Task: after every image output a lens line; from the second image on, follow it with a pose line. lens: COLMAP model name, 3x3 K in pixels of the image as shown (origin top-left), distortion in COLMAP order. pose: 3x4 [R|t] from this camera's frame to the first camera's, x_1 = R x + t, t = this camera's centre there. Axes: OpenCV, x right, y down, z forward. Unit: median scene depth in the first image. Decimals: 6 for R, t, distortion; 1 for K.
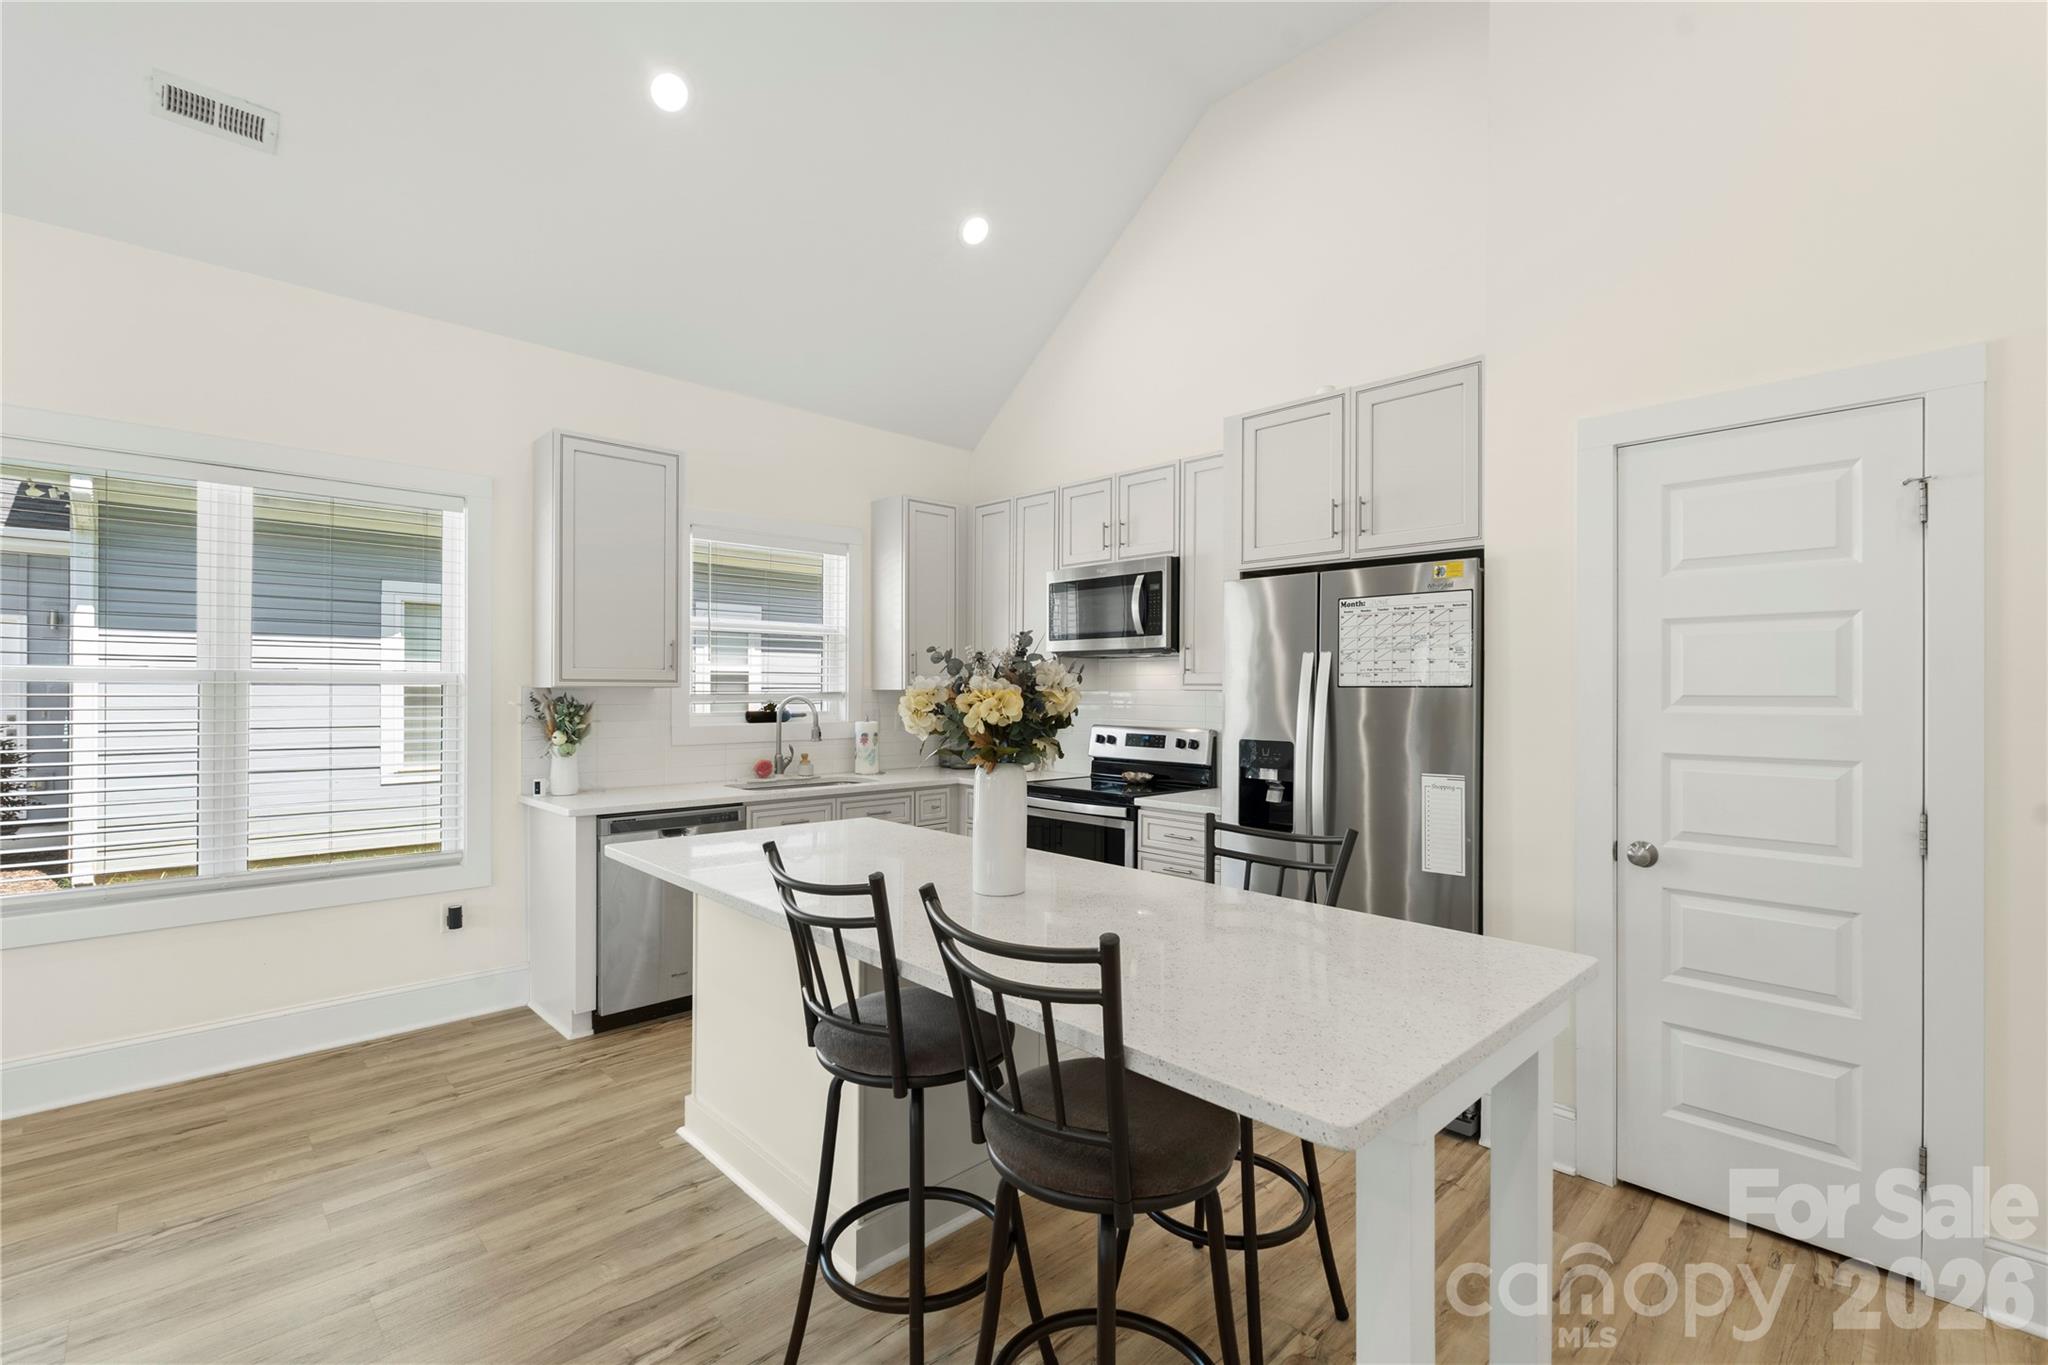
lens RADIAL K [[903.9, 0, 1027.0], [0, 903.9, 687.3], [0, 0, 1]] dist [-0.004965, 0.000330]
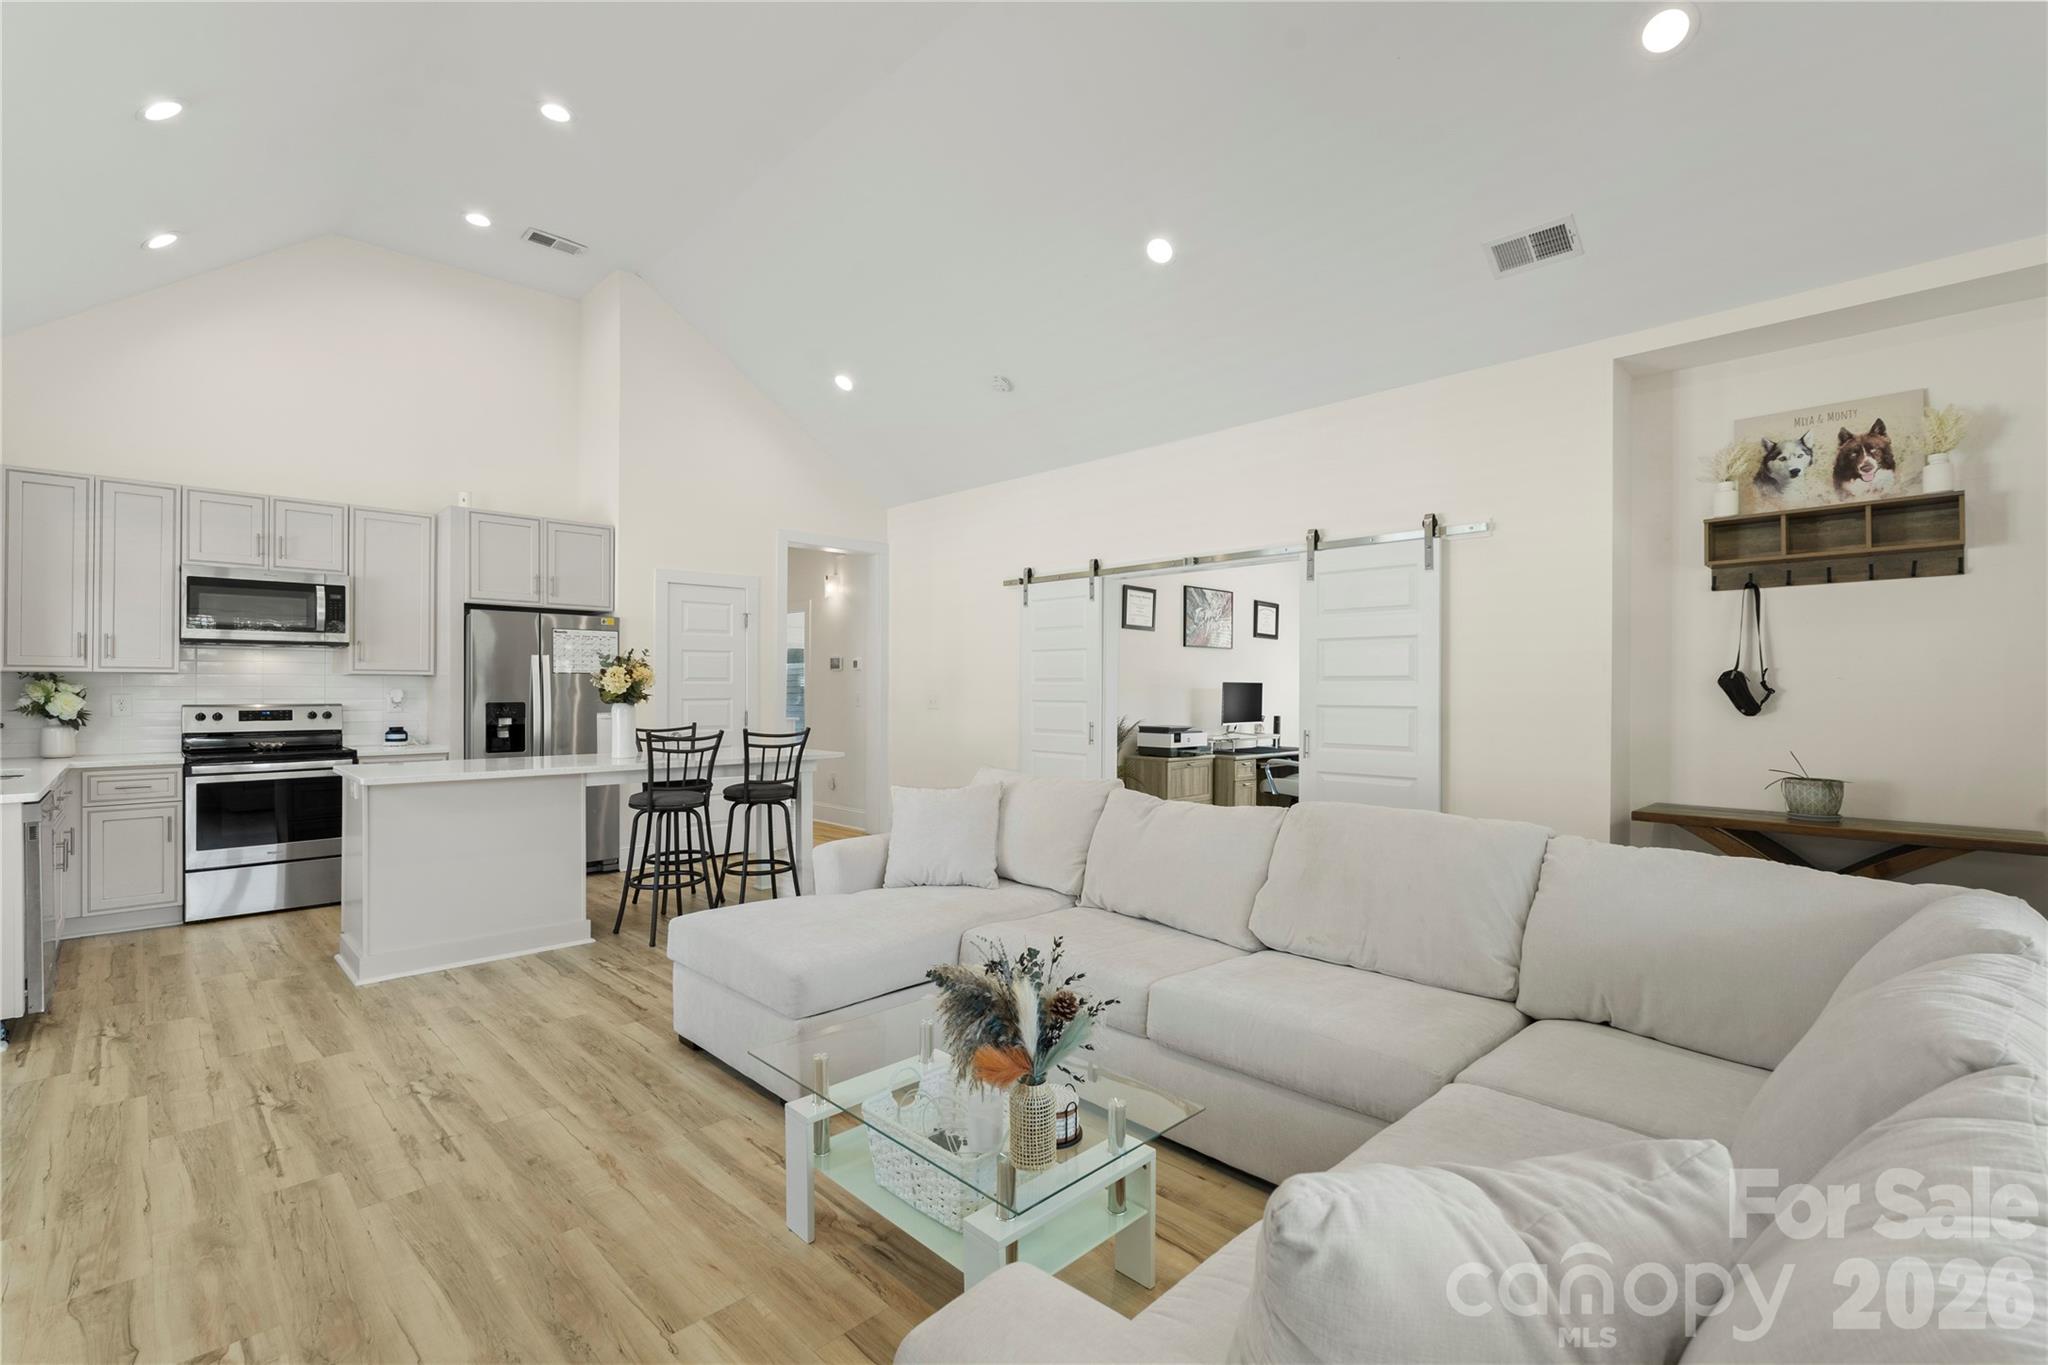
lens RADIAL K [[903.9, 0, 1033.9], [0, 903.9, 685.6], [0, 0, 1]] dist [-0.004965, 0.000330]
pose [[-0.008383, -0.002354, 0.999962, -1.361377], [-0.004171, 0.999989, 0.002319, 0.014906], [-0.999956, -0.004151, -0.008392, -0.029137]]
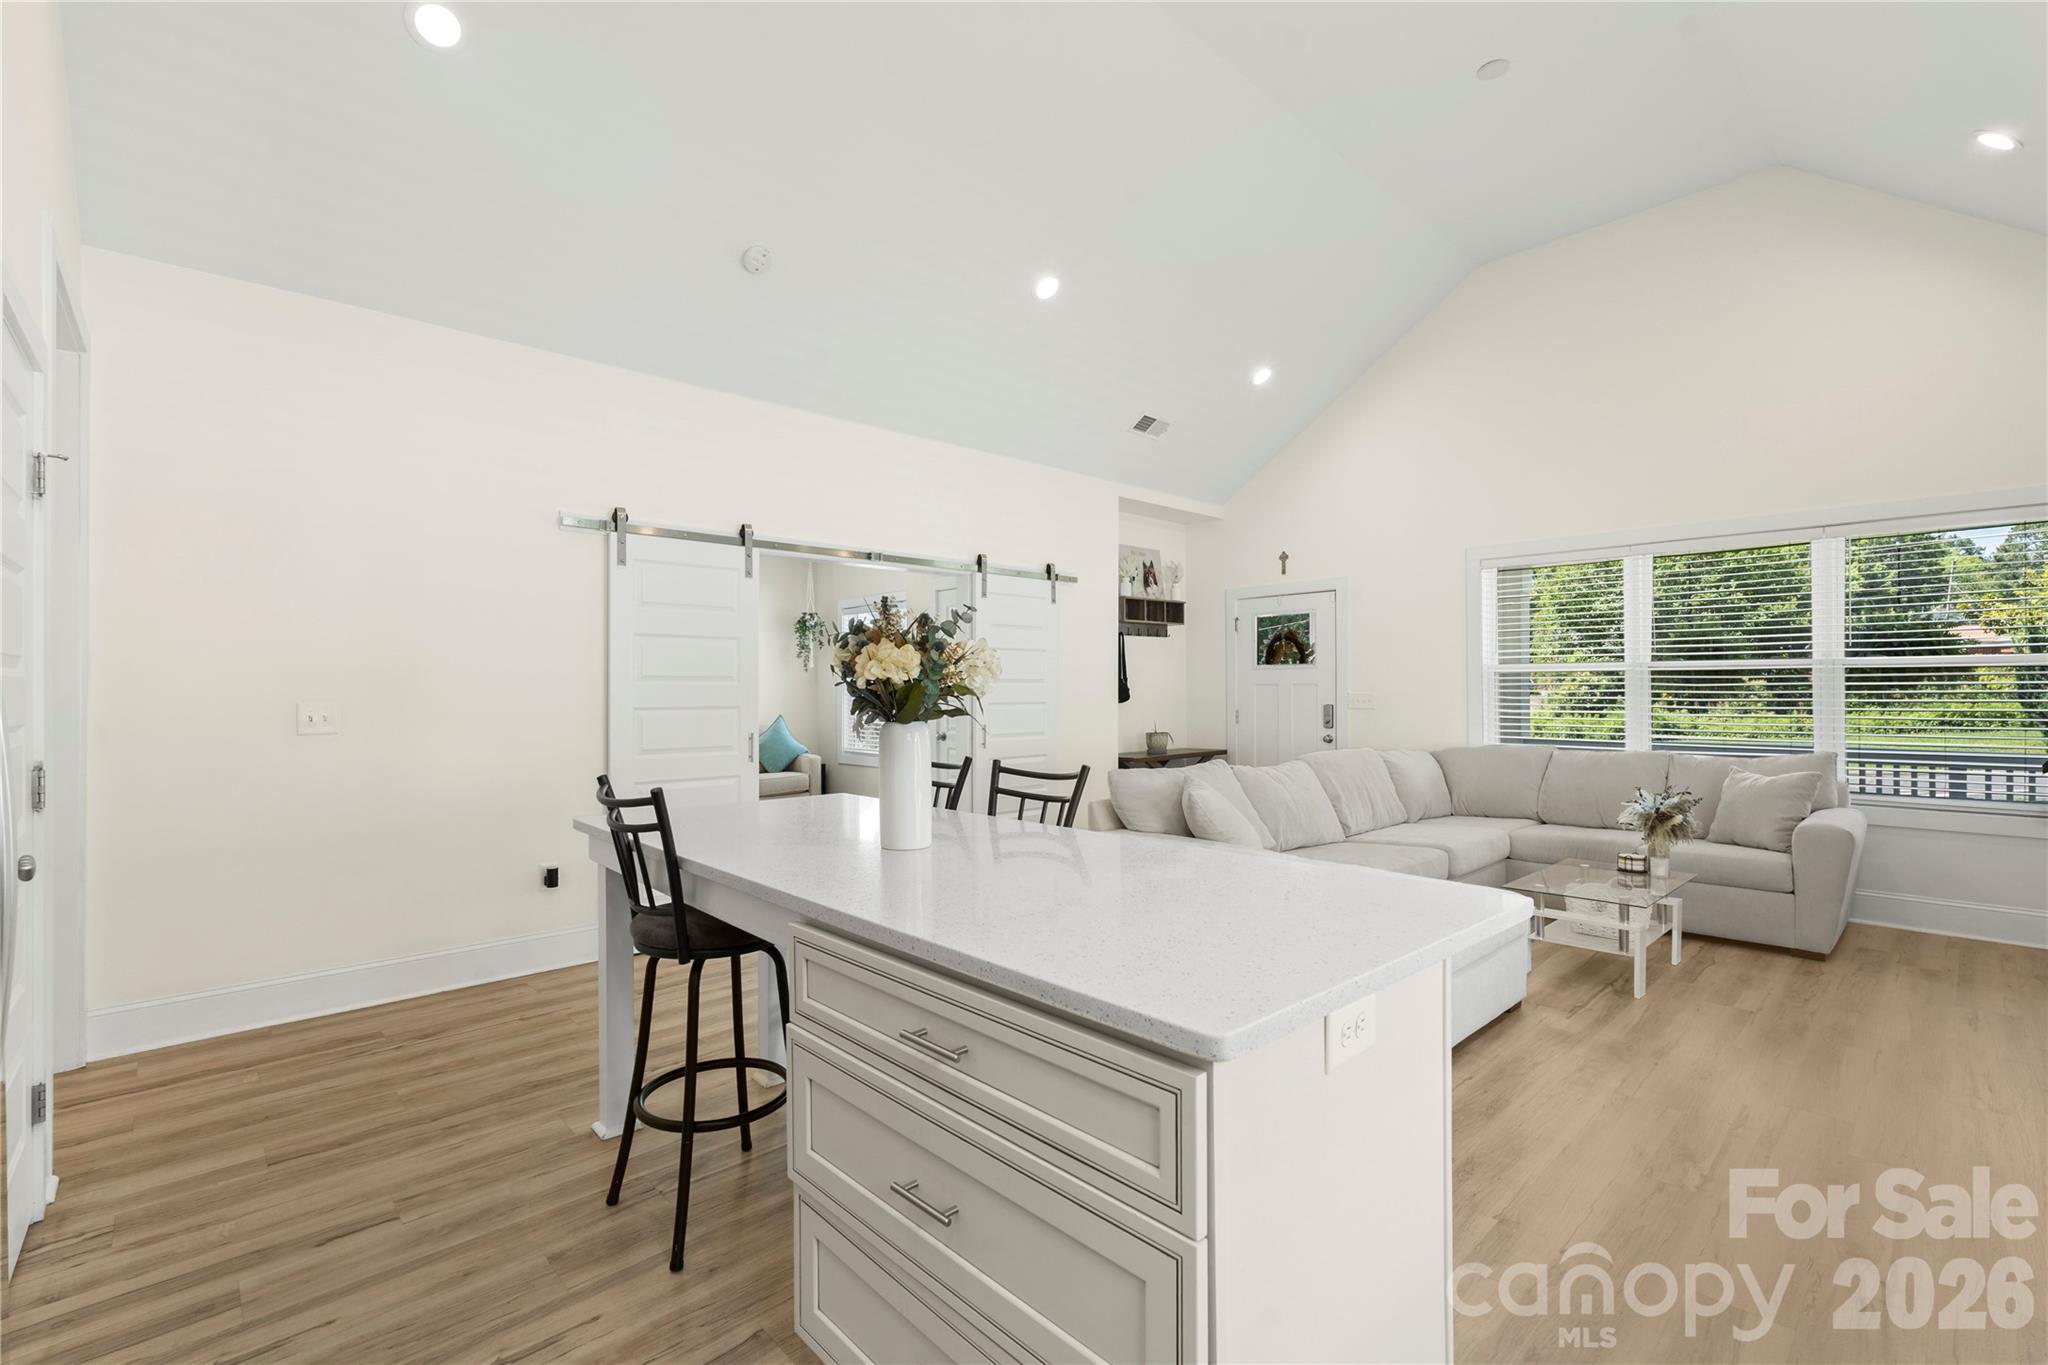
lens RADIAL K [[903.9, 0, 1029.2], [0, 903.9, 683.8], [0, 0, 1]] dist [-0.004965, 0.000330]
pose [[-0.999775, -0.001513, 0.021154, -0.110745], [-0.001730, 0.999946, -0.010270, 0.027504], [-0.021138, -0.010304, -0.999723, 1.152682]]
